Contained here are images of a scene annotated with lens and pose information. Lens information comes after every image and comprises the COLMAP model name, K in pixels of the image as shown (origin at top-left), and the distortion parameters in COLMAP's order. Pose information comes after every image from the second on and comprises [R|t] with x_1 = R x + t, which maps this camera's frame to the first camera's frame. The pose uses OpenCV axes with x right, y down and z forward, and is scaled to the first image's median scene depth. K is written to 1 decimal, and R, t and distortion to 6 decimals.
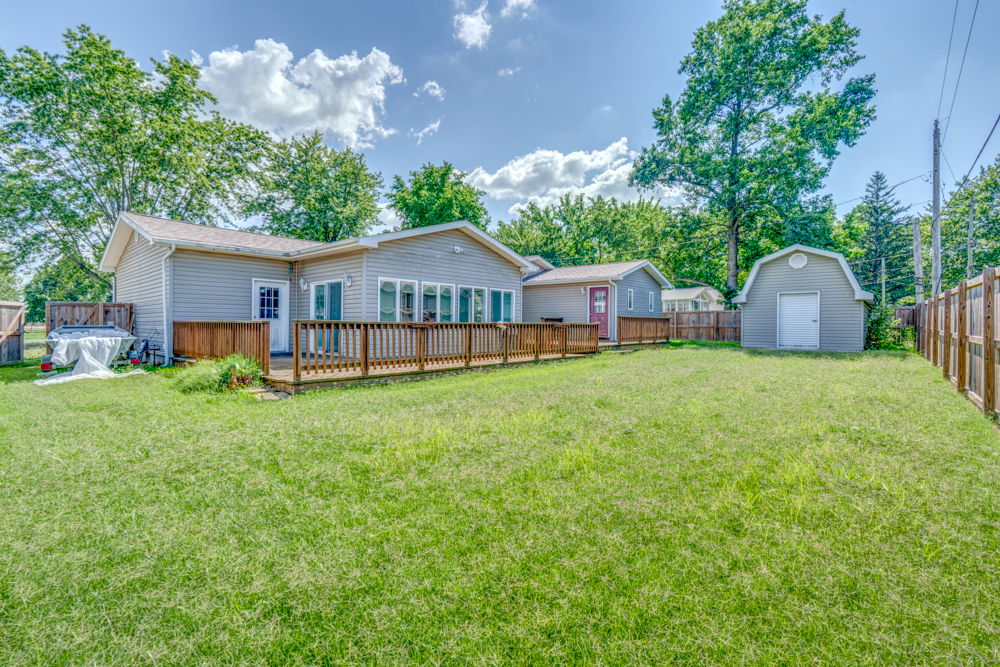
lens RADIAL K [[458.7, 0, 499.3], [0, 458.7, 330.7], [0, 0, 1]] dist [-0.008107, 0.002598]
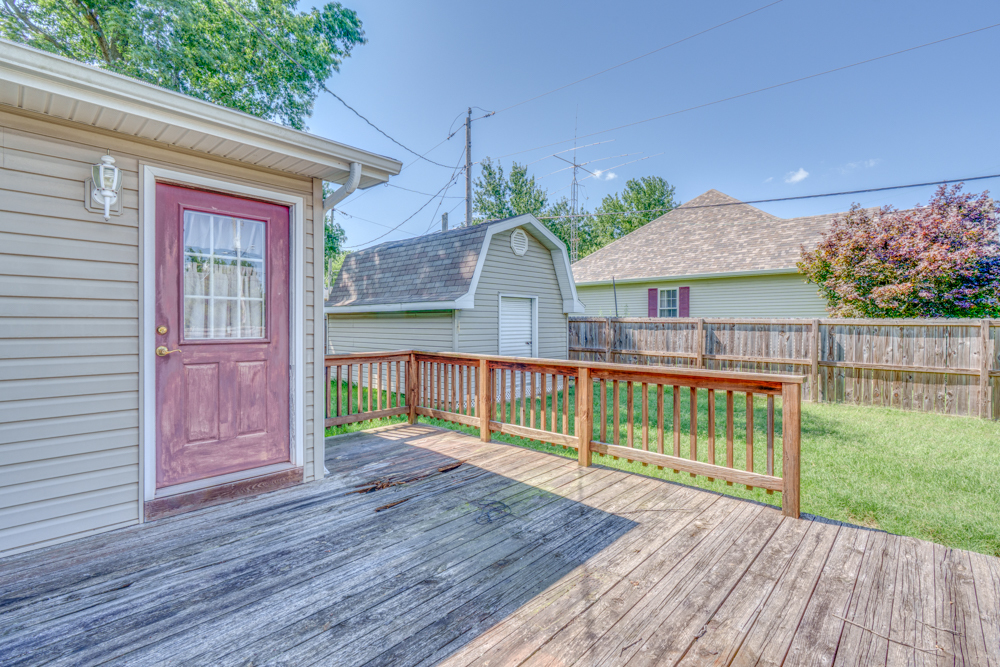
lens RADIAL K [[468.1, 0, 504.9], [0, 468.1, 325.1], [0, 0, 1]] dist [-0.004980, 0.000526]
pose [[0.012944, -0.008565, 0.999880, 0.041609], [0.010134, 0.999913, 0.008434, -0.046184], [-0.999865, 0.010023, 0.013030, 0.901668]]
